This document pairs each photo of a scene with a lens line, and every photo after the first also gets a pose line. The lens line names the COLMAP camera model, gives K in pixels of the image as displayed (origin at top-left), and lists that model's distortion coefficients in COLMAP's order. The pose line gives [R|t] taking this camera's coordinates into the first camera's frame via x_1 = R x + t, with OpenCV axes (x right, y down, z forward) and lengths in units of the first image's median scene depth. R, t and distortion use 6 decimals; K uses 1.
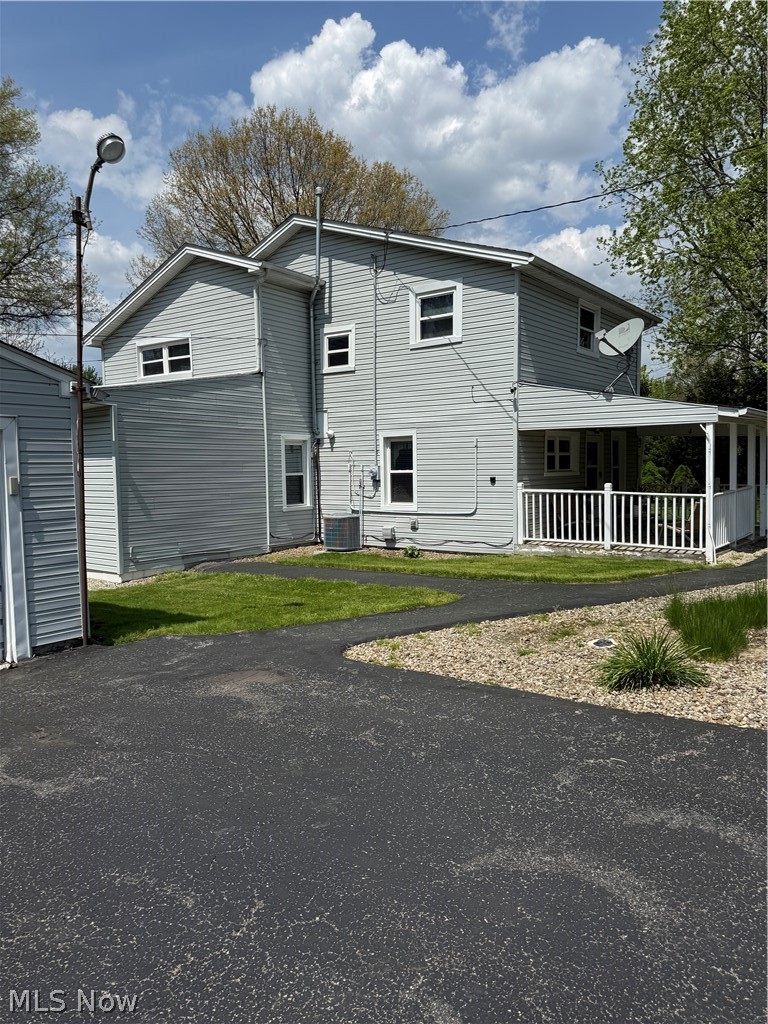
lens RADIAL K [[724.2, 0, 389.2], [0, 724.2, 509.4], [0, 0, 1]] dist [0.063926, -0.054400]
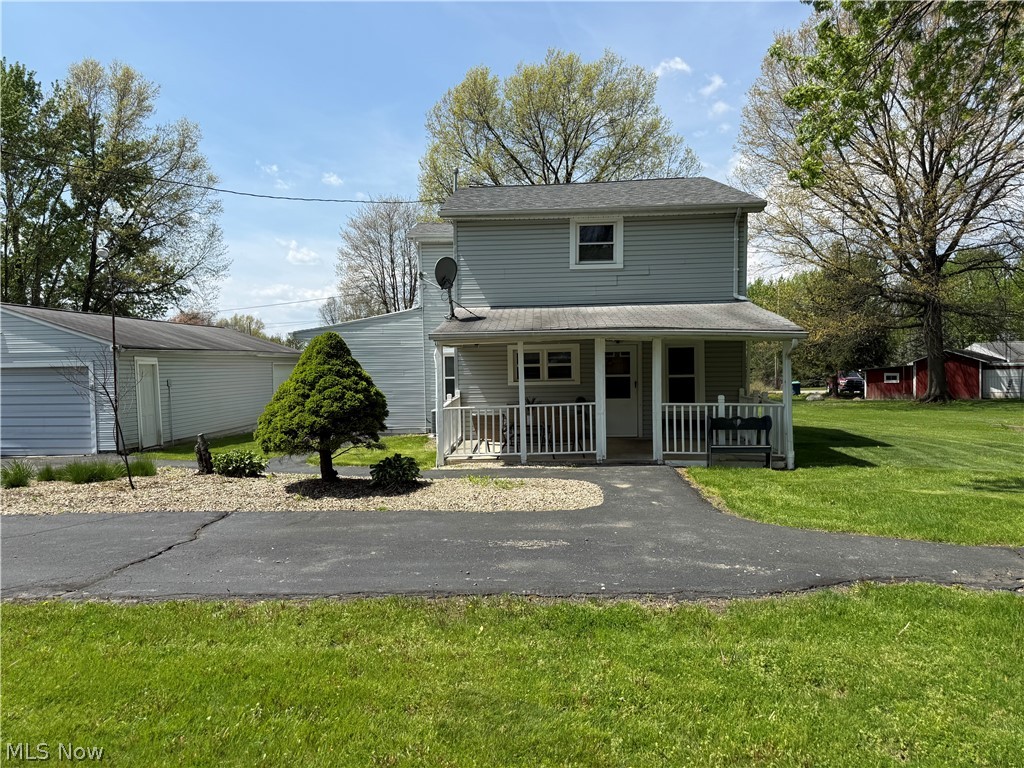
lens RADIAL K [[724.2, 0, 512.3], [0, 724.2, 384.9], [0, 0, 1]] dist [0.063926, -0.054400]
pose [[0.543460, 0.026177, -0.839027, 1.211147], [-0.038322, 0.999245, 0.006353, -0.055005], [0.838560, 0.028700, 0.544053, 0.392987]]
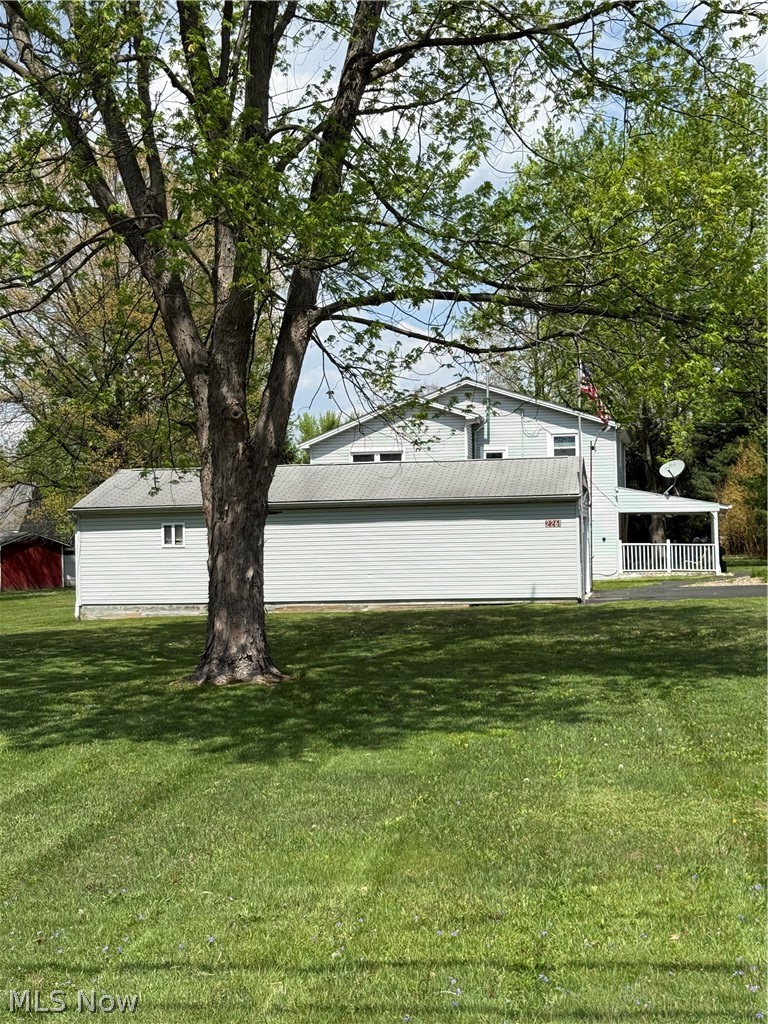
lens RADIAL K [[1452.5, 0, 355.8], [0, 1452.5, 505.5], [0, 0, 1]] dist [0.079799, 0.000000]
pose [[0.909326, 0.006804, 0.416028, -1.901031], [0.030420, 0.996103, -0.082780, 0.155245], [-0.414970, 0.087930, 0.905576, -2.013295]]
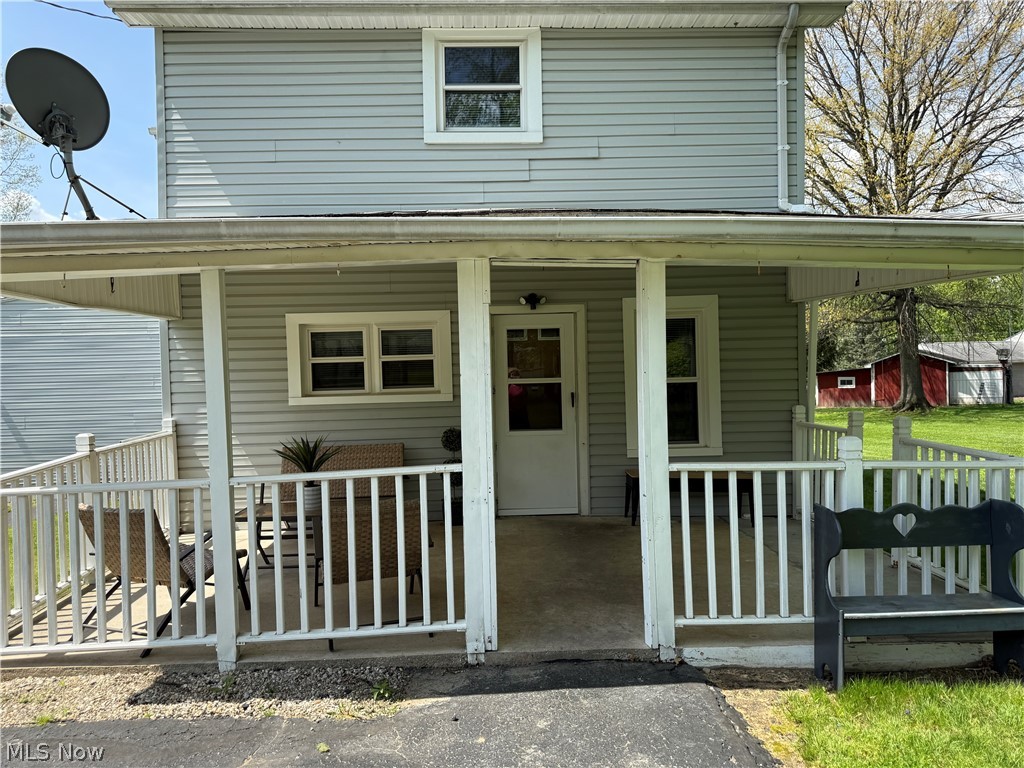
lens RADIAL K [[724.2, 0, 521.5], [0, 724.2, 387.8], [0, 0, 1]] dist [0.063926, -0.054400]
pose [[0.641736, 0.013424, -0.766808, 0.728073], [-0.027347, 0.999611, -0.005386, -0.060527], [0.766438, 0.024426, 0.641854, 0.819596]]
